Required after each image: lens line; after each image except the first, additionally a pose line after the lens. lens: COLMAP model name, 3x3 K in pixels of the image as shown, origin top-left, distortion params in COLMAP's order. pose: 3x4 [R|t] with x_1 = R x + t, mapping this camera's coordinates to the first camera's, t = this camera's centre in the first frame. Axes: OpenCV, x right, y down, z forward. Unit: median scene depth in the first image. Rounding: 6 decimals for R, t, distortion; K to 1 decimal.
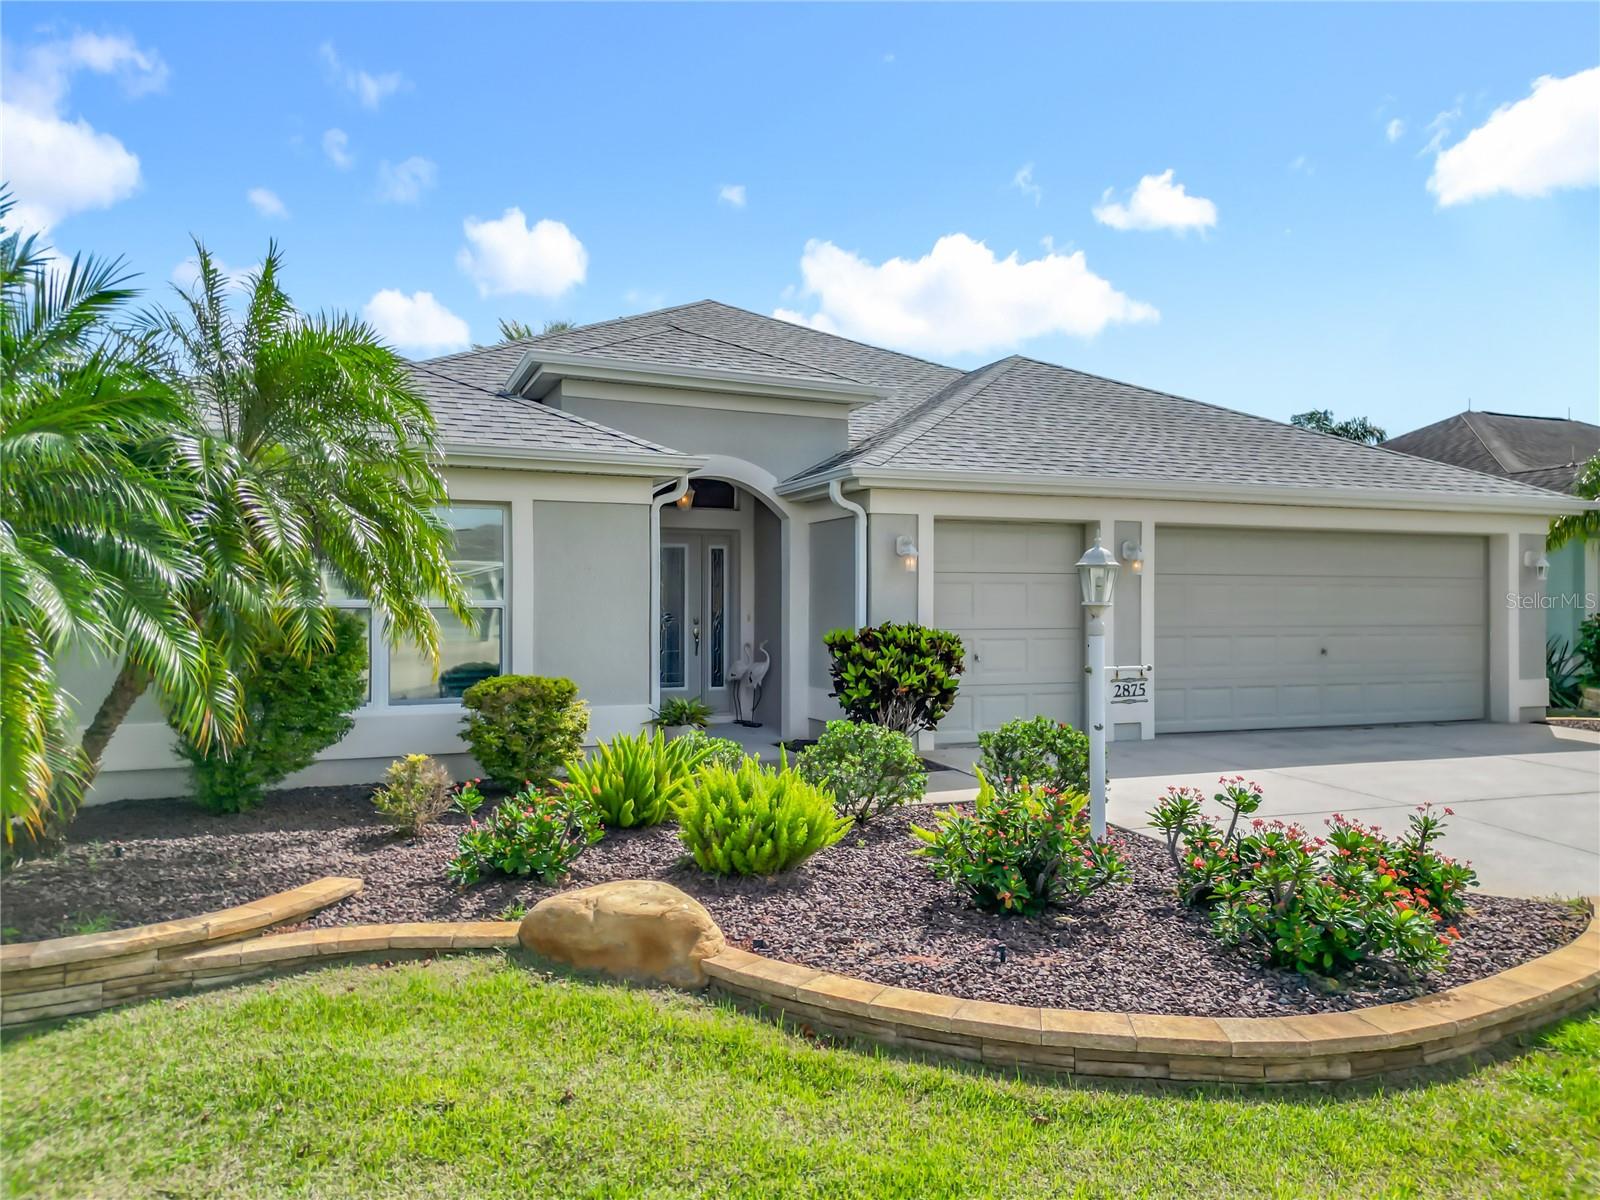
lens RADIAL K [[1133.8, 0, 794.9], [0, 1133.8, 603.2], [0, 0, 1]] dist [0.059877, -0.058714]
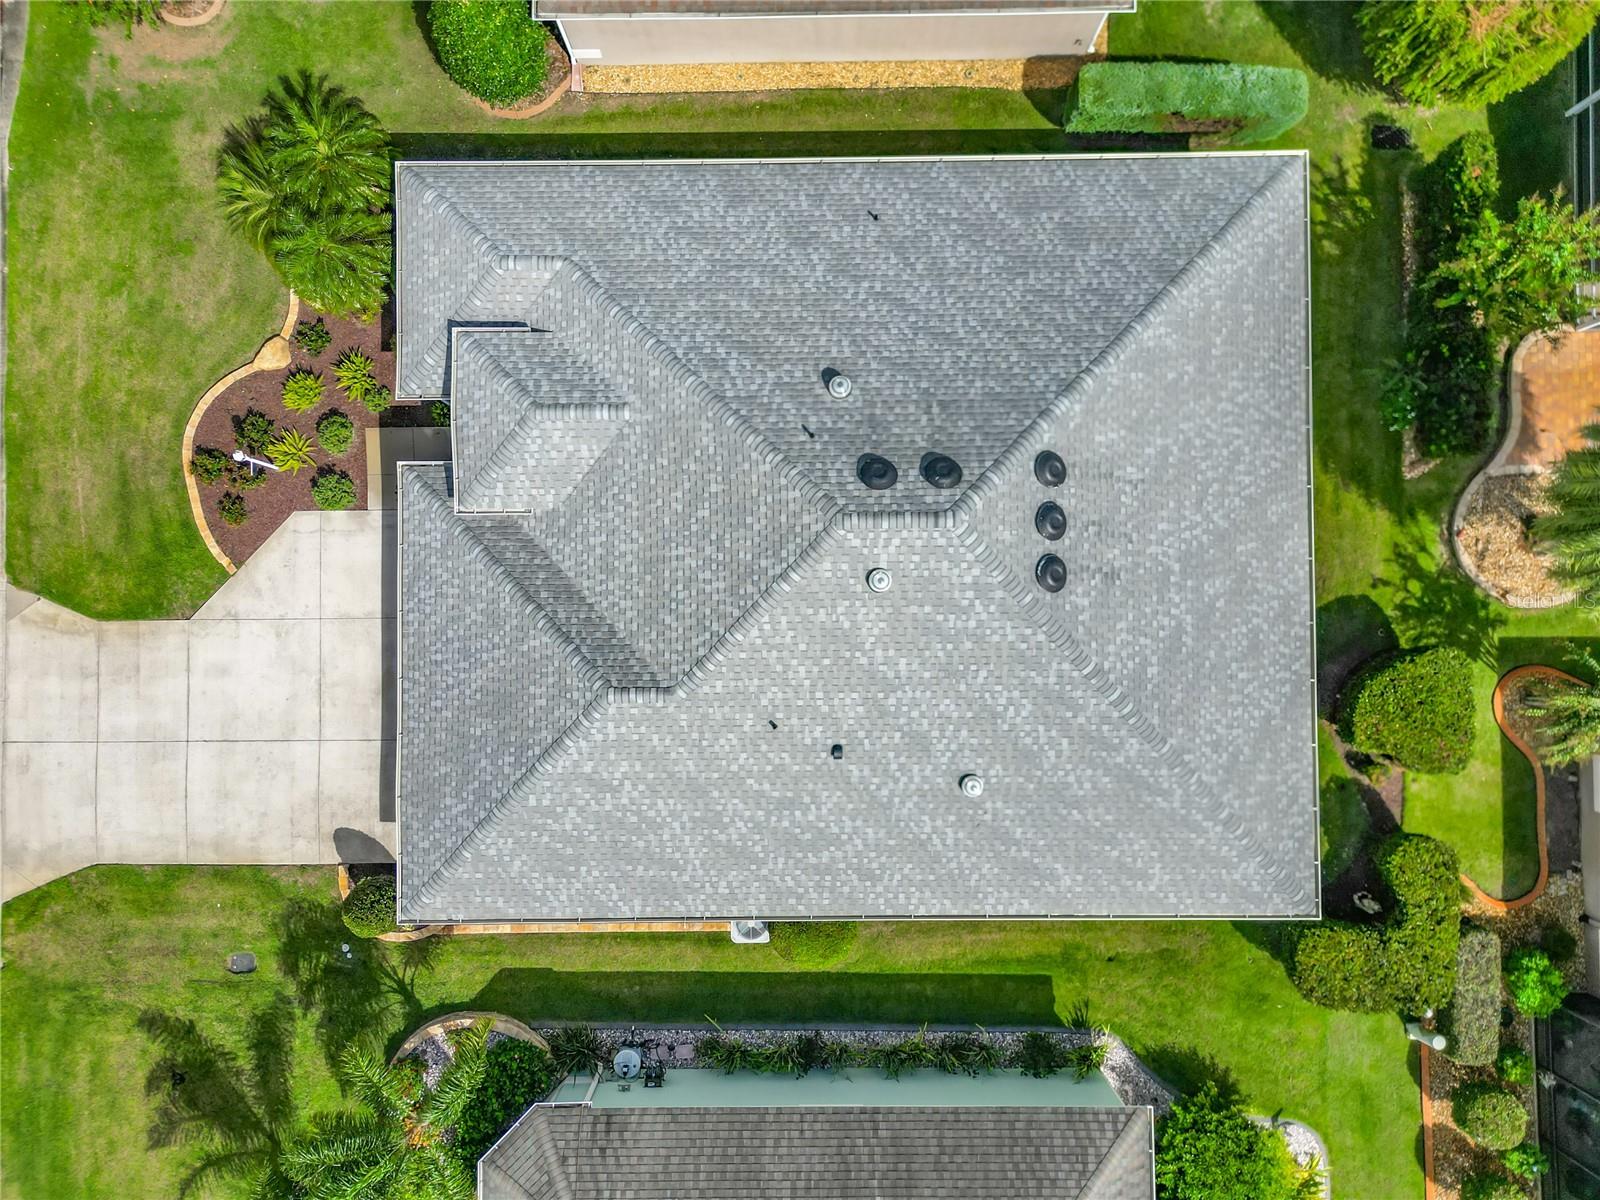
lens RADIAL K [[1165.0, 0, 794.7], [0, 1165.0, 600.6], [0, 0, 1]] dist [0.039110, -0.057454]
pose [[-0.371758, 0.928174, -0.016984, 0.053032], [0.007495, 0.021296, 0.999745, -2.777127], [0.928300, 0.371536, -0.014873, 2.053528]]
